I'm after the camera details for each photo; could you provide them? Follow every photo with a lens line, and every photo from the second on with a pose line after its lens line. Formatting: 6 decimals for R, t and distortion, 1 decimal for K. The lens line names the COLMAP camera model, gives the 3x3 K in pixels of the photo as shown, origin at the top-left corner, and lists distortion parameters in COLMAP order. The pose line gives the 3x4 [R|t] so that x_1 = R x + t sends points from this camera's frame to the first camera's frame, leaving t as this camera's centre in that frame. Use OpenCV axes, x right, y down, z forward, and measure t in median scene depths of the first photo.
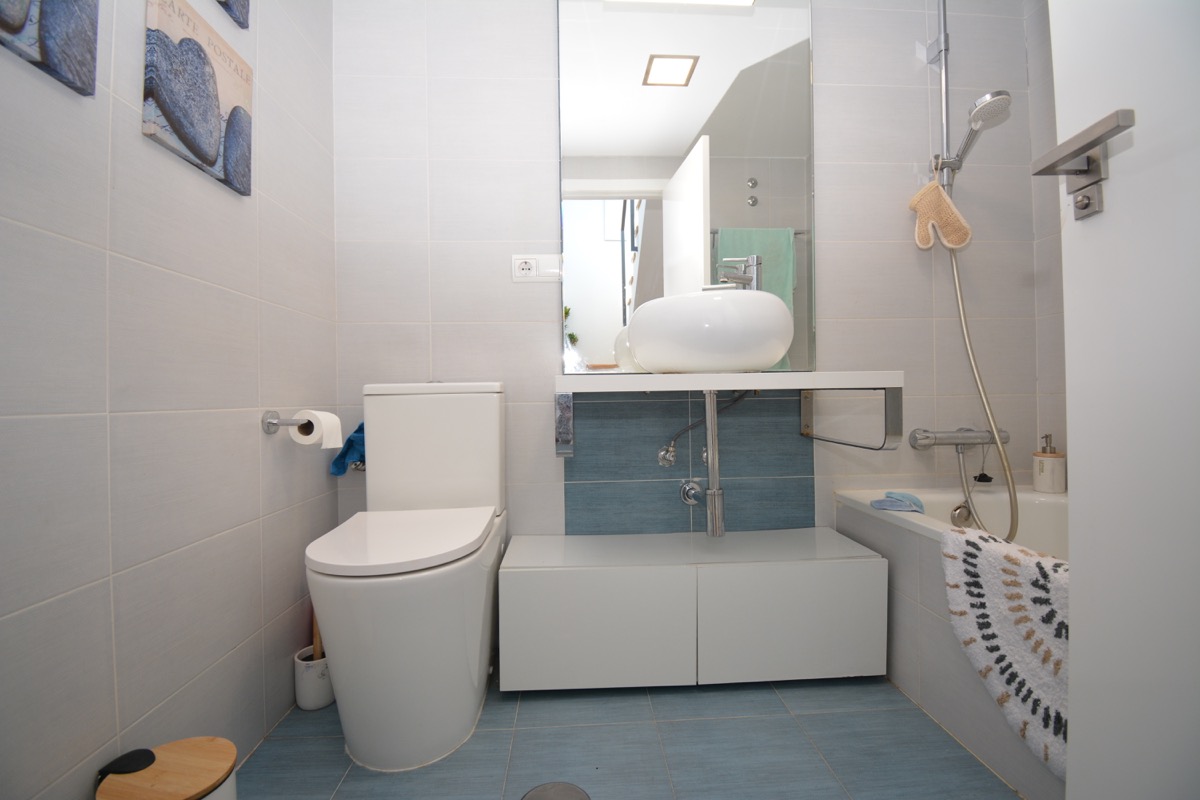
lens RADIAL K [[525.7, 0, 597.0], [0, 525.7, 393.1], [0, 0, 1]] dist [0.014424, -0.019830]
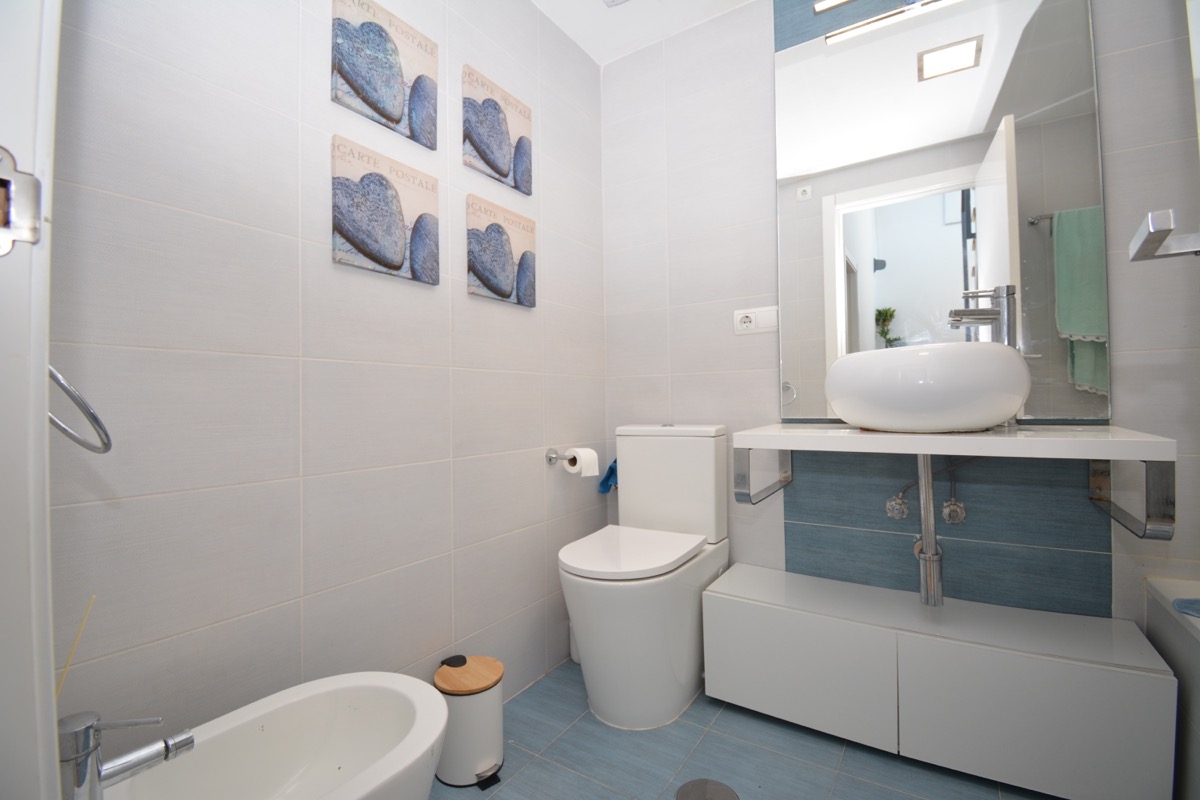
lens RADIAL K [[525.7, 0, 598.6], [0, 525.7, 391.8], [0, 0, 1]] dist [0.014424, -0.019830]
pose [[0.809337, -0.010838, -0.587244, 0.318119], [0.009305, 0.999941, -0.005631, -0.106805], [0.587270, -0.000907, 0.809390, -0.093137]]
